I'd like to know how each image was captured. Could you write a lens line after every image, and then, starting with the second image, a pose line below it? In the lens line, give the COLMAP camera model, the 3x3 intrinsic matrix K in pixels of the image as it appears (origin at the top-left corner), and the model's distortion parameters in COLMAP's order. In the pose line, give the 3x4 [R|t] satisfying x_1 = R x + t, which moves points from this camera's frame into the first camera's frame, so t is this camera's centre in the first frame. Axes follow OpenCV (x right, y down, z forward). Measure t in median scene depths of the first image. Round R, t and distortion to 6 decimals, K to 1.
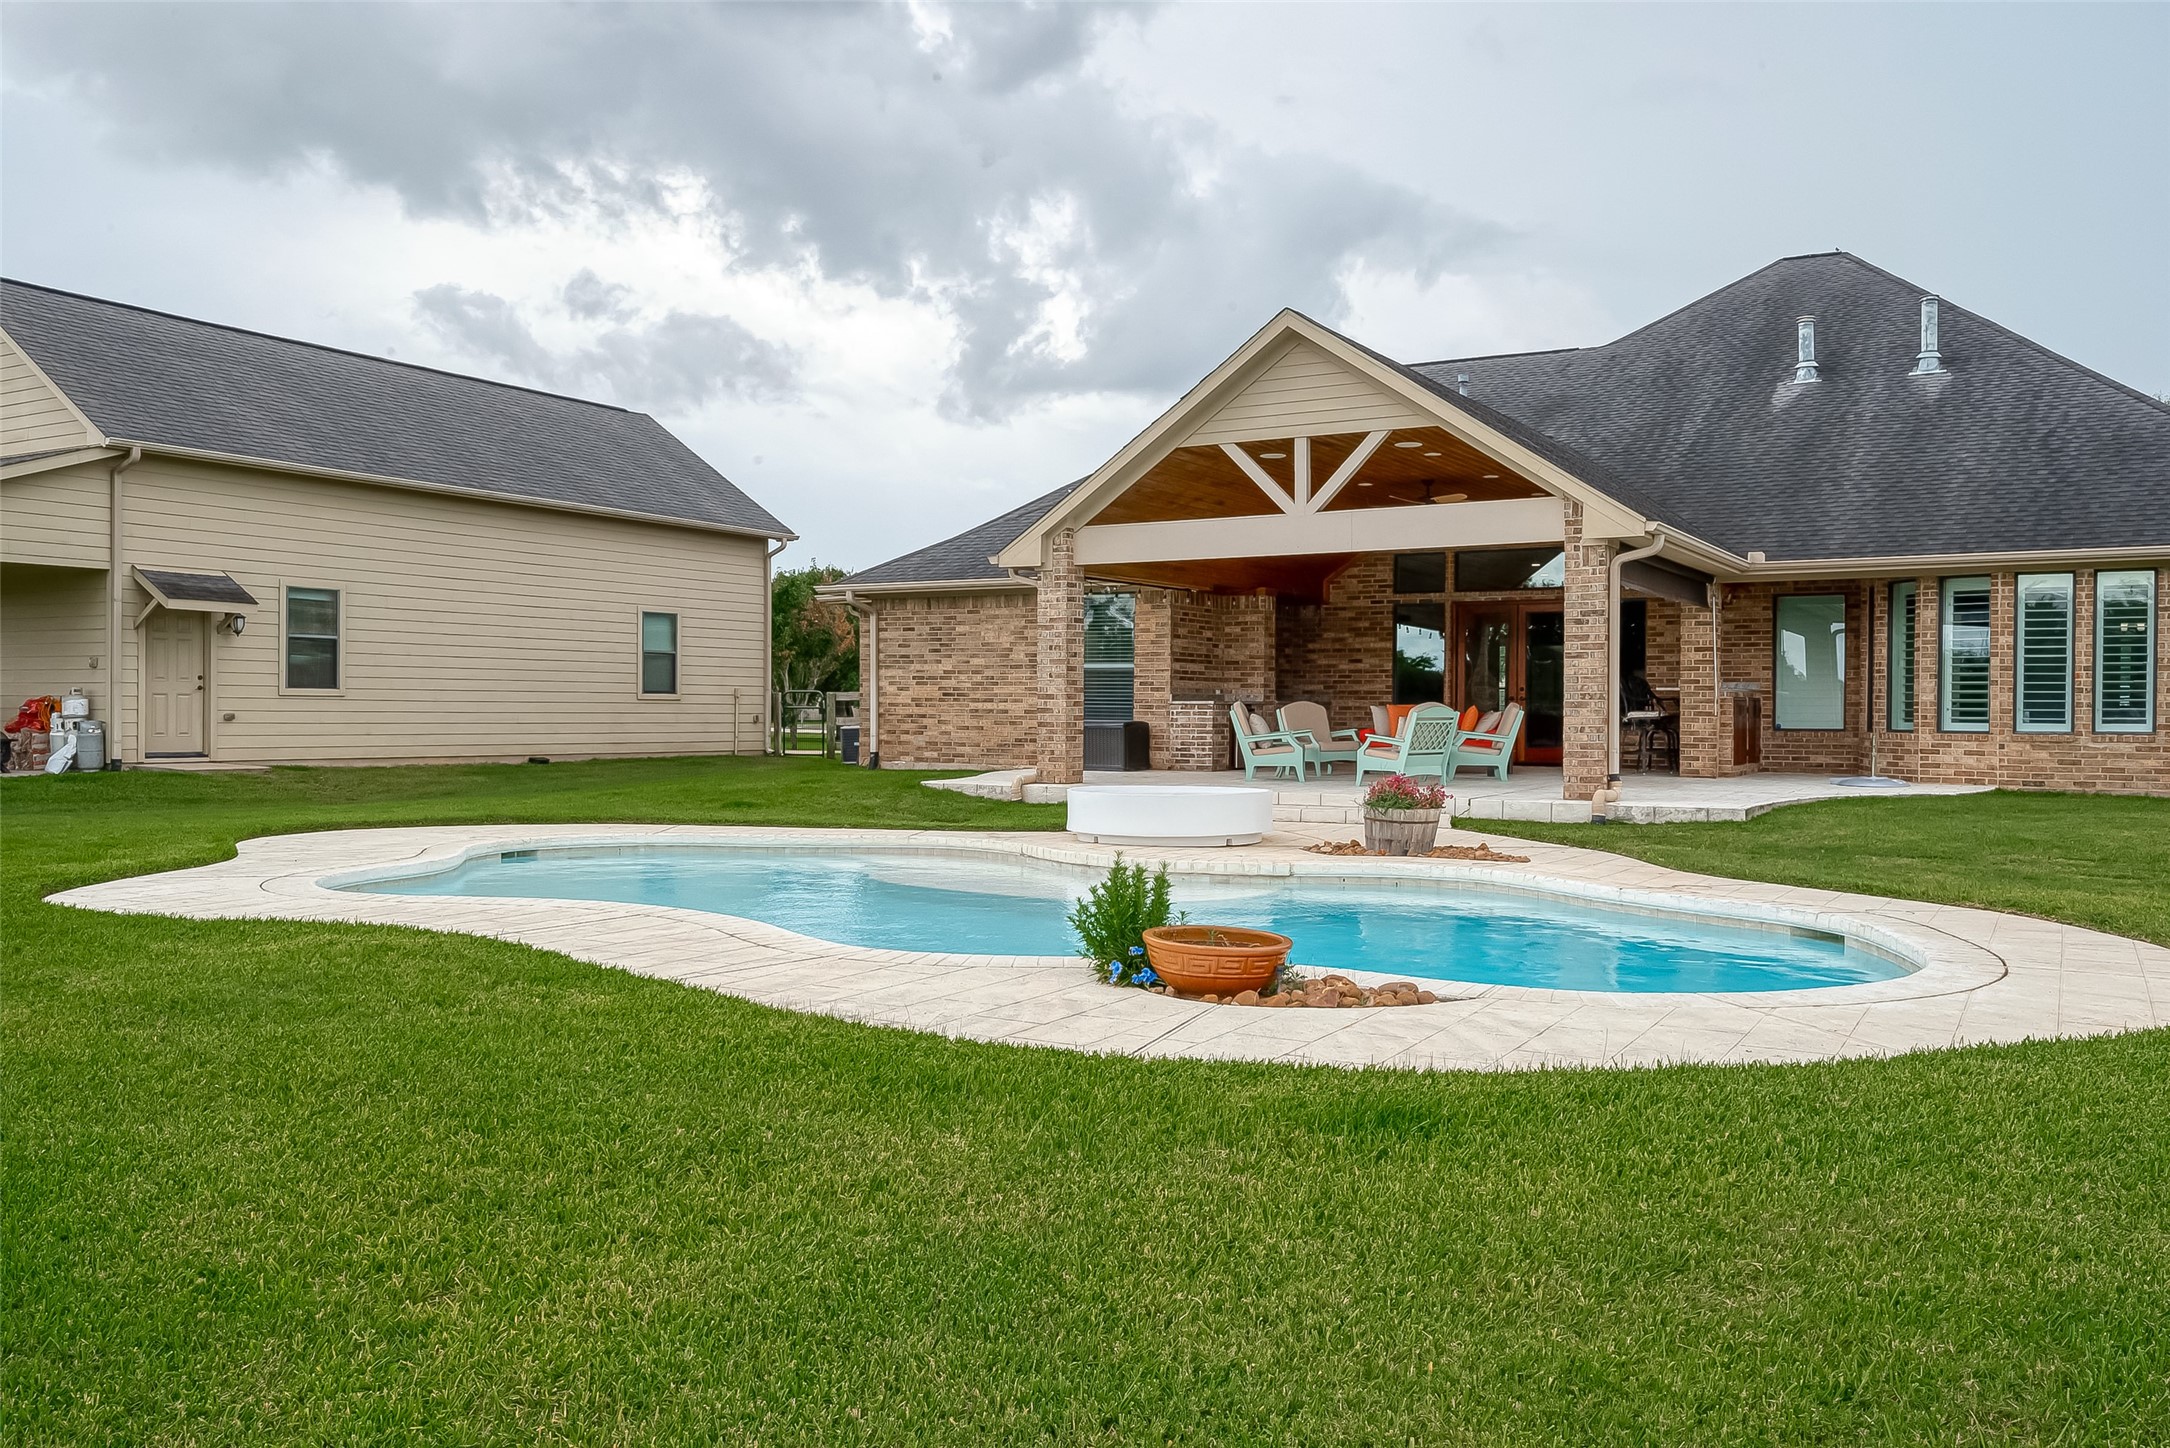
lens RADIAL K [[1693.9, 0, 1085.6], [0, 1693.9, 717.4], [0, 0, 1]] dist [-0.006165, 0.000609]
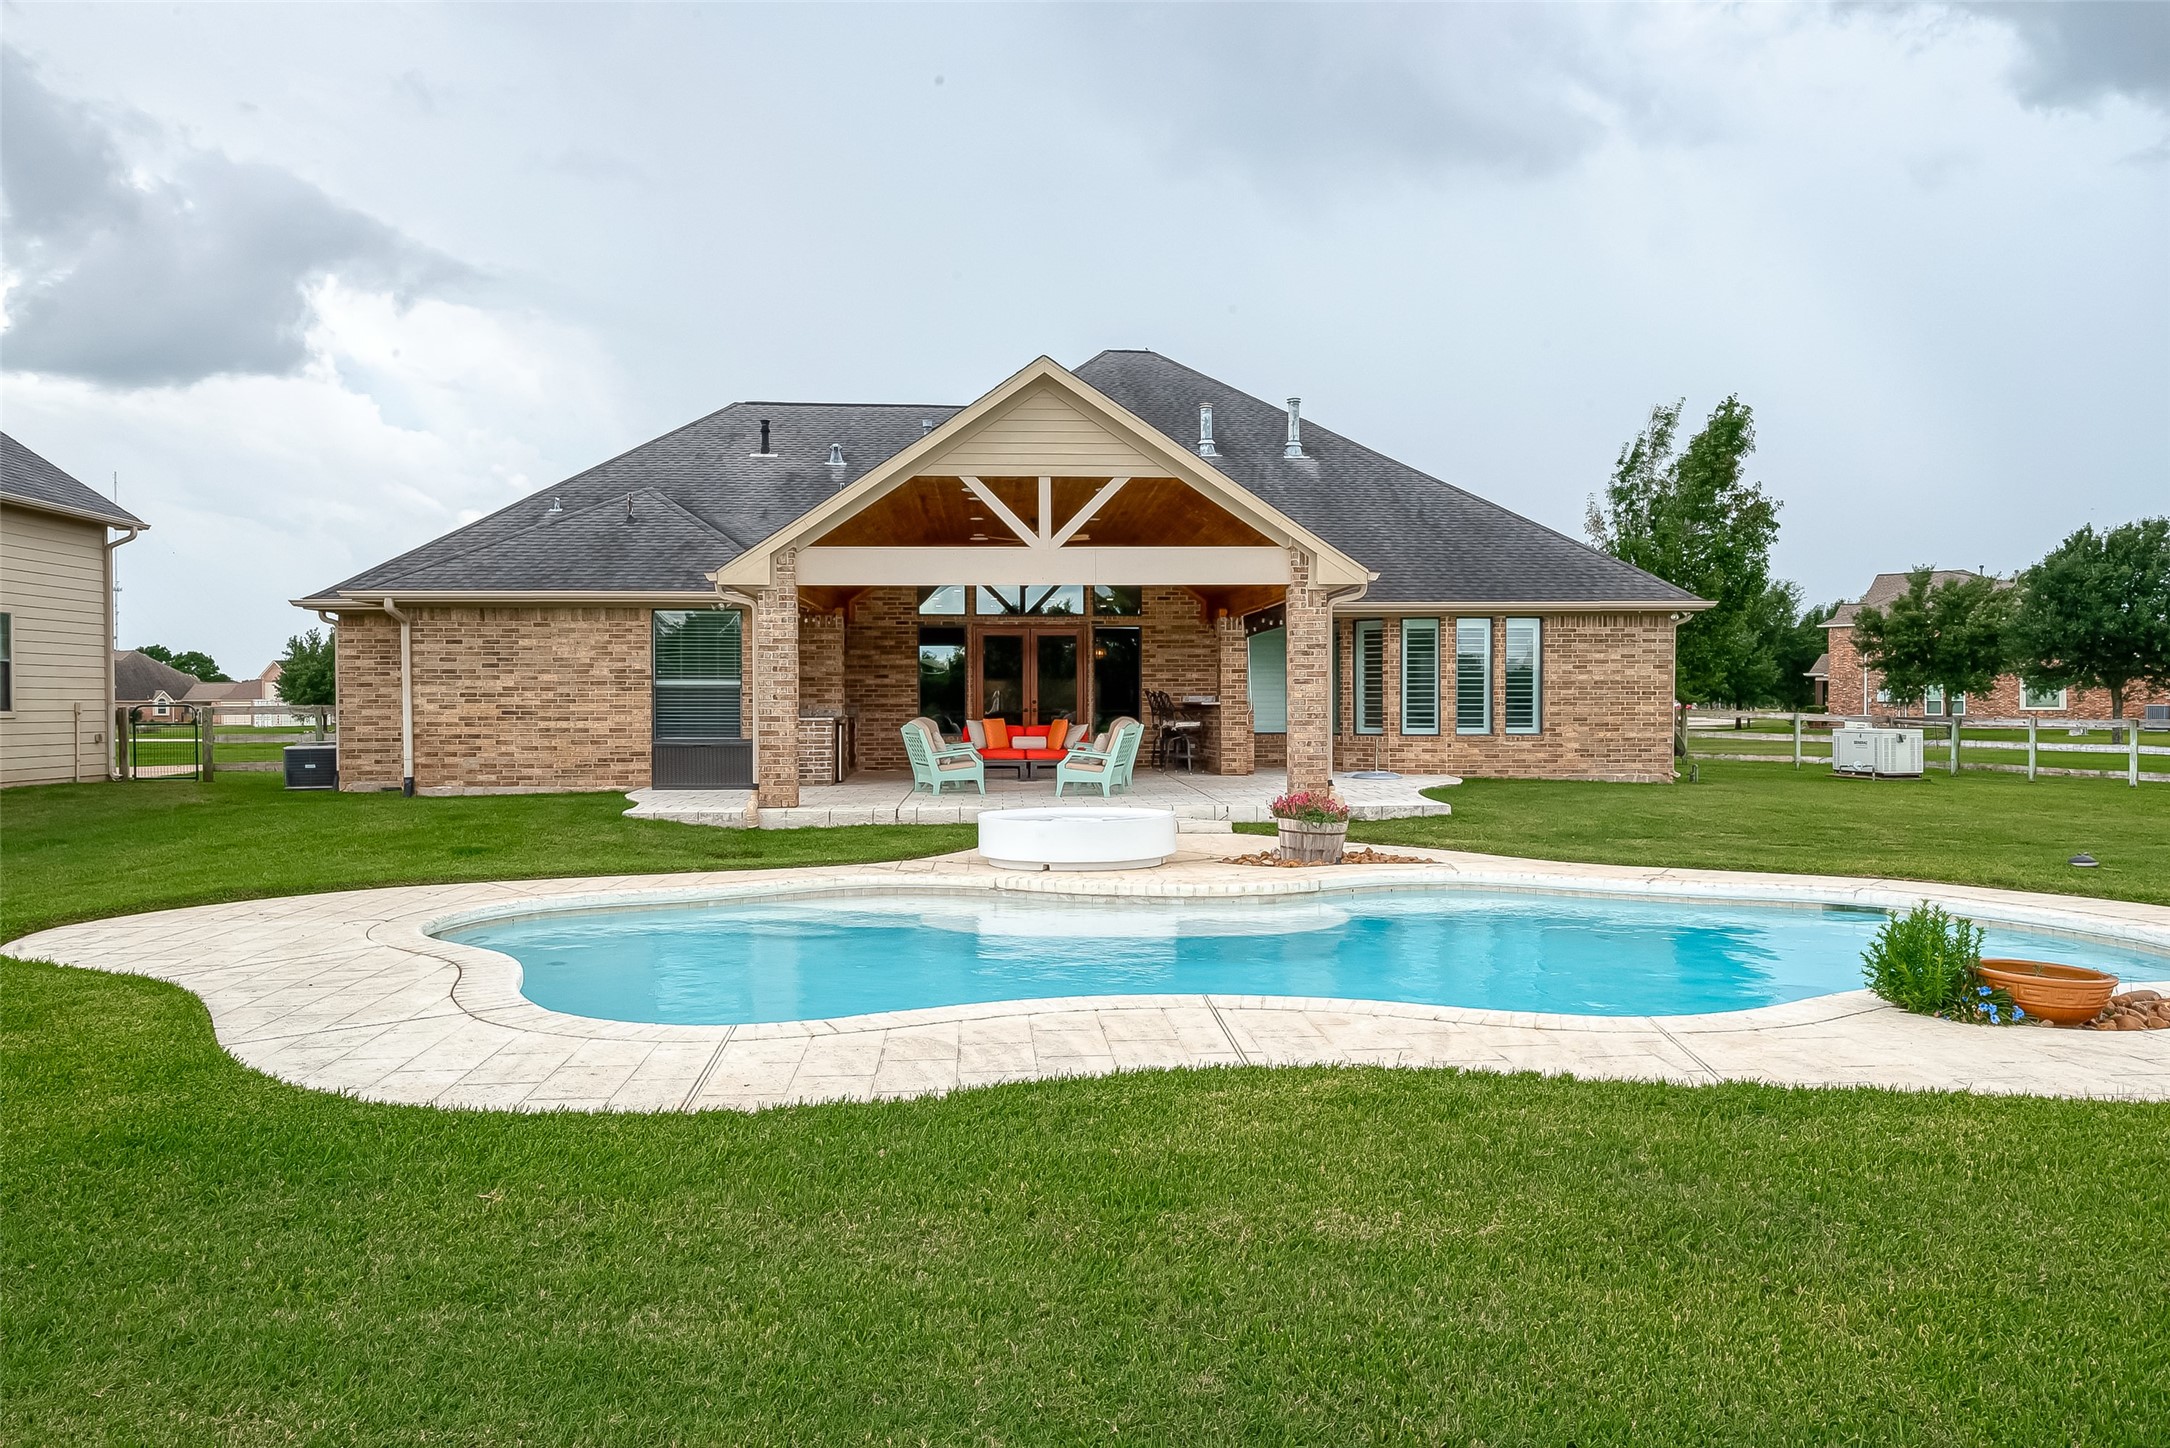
lens RADIAL K [[1465.9, 0, 1090.2], [0, 1465.9, 722.1], [0, 0, 1]] dist [-0.001137, -0.001057]
pose [[0.821584, -0.016423, 0.569850, -0.300032], [0.011172, 0.999857, 0.012709, -0.016293], [-0.569978, -0.004075, 0.821650, 0.169675]]
